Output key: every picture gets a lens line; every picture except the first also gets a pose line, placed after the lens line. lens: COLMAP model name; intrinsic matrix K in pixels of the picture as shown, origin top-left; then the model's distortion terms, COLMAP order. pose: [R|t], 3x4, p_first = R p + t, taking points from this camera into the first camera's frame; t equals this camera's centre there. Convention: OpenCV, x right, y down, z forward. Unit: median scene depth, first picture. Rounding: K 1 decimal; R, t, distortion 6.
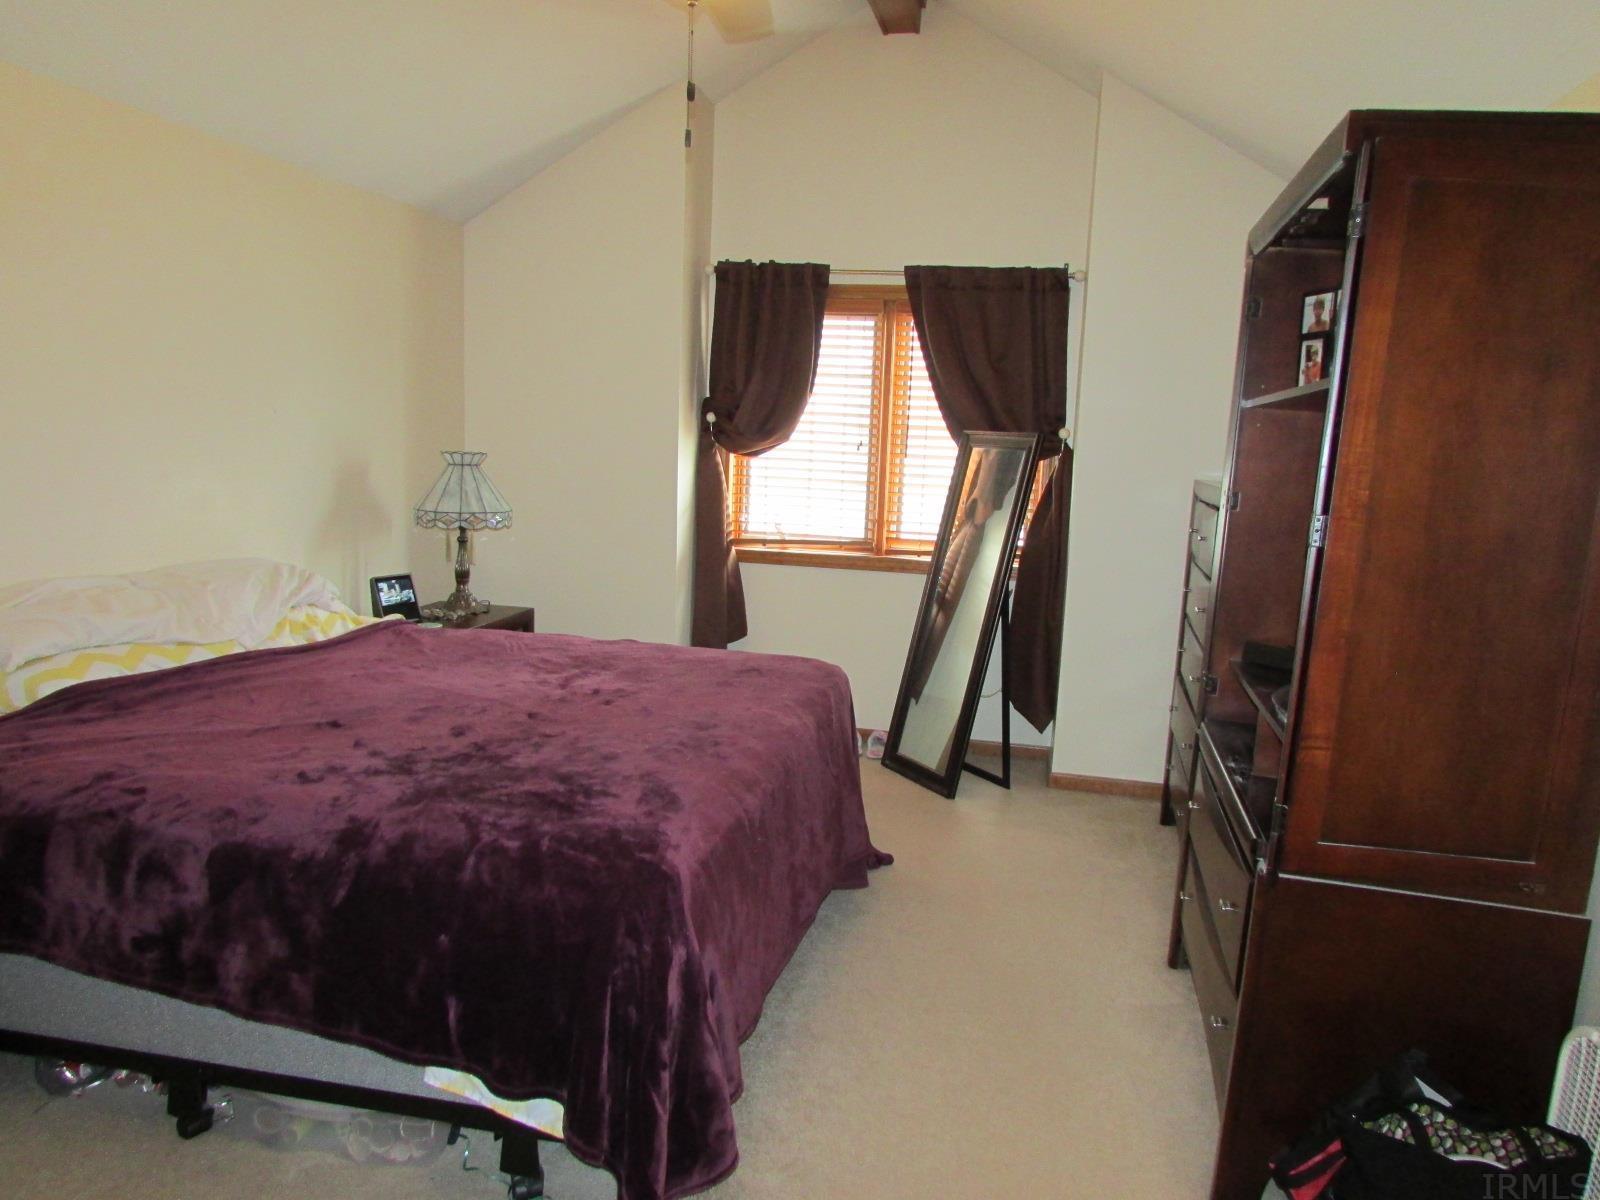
lens RADIAL K [[1099.0, 0, 800.0], [0, 1099.0, 600.0], [0, 0, 1]] dist [-0.000738, -0.000505]
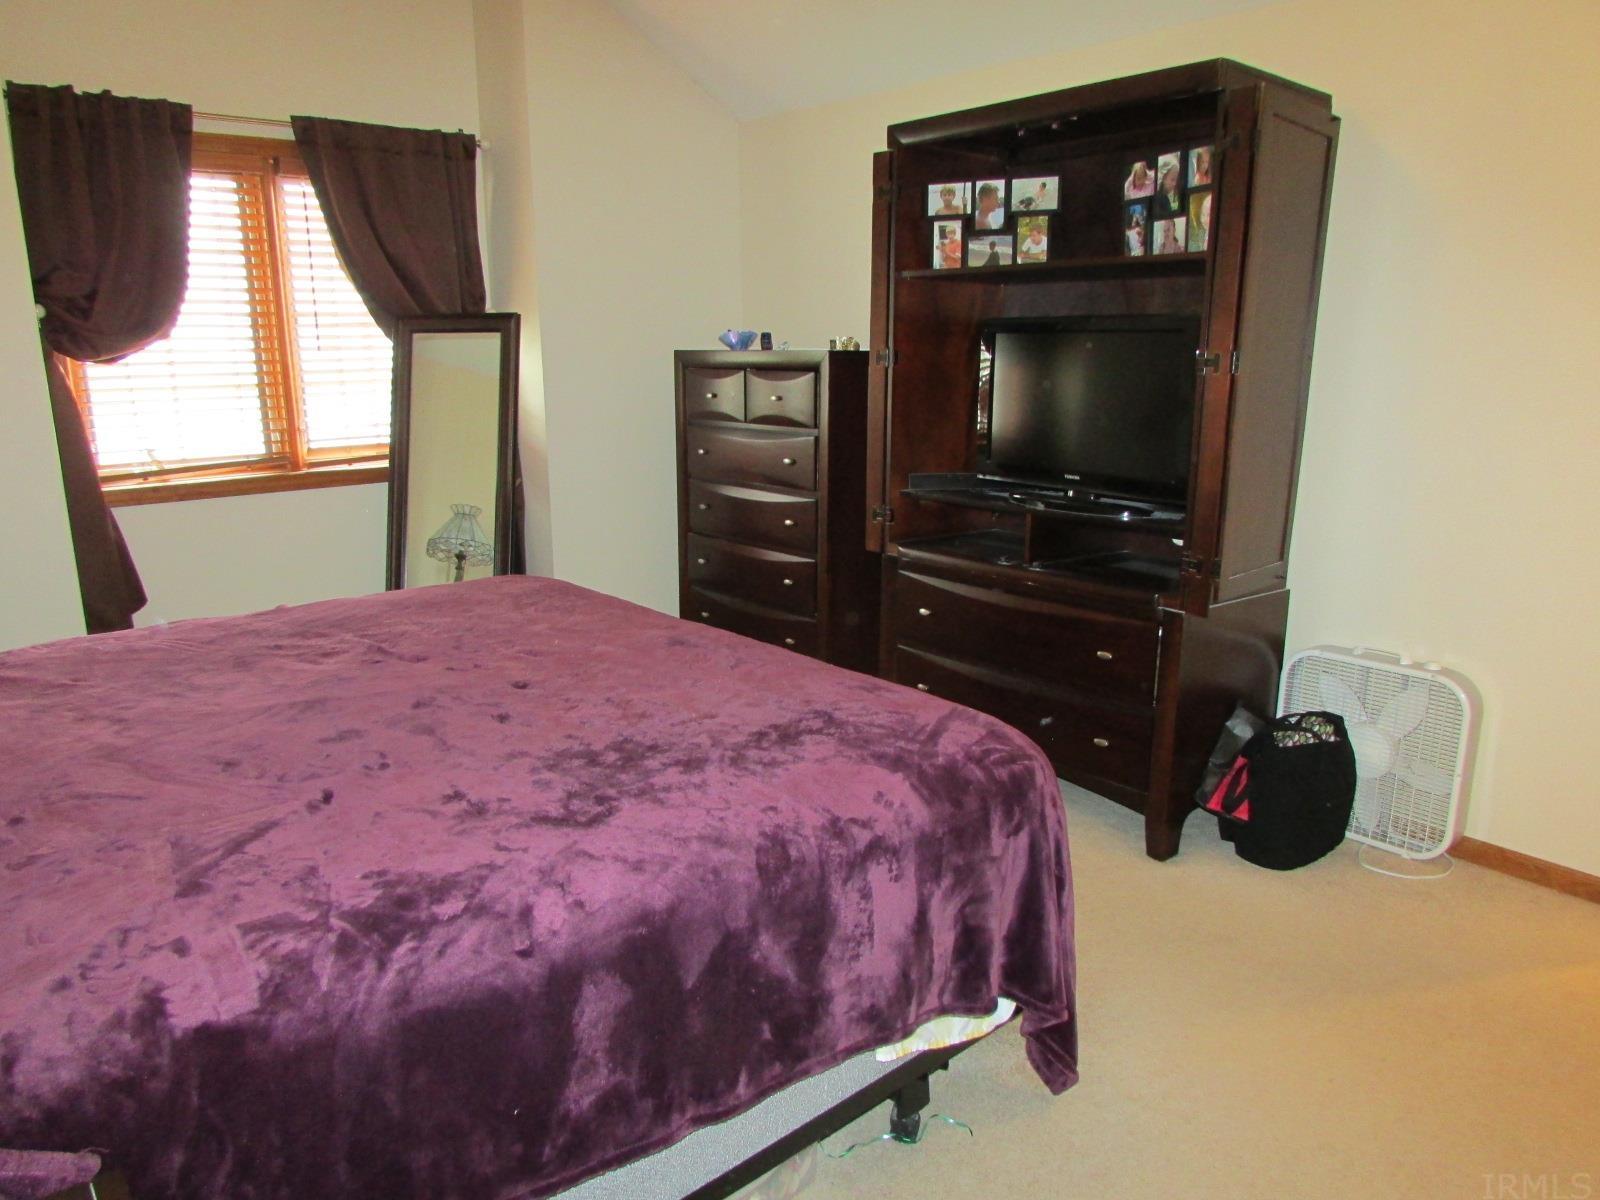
lens RADIAL K [[1131.8, 0, 800.0], [0, 1131.8, 600.0], [0, 0, 1]] dist [0.000877, 0.001942]
pose [[0.628148, -0.230897, 0.743046, -0.372899], [0.157534, 0.972918, 0.169154, -0.032149], [-0.761980, 0.010801, 0.647511, 0.155439]]
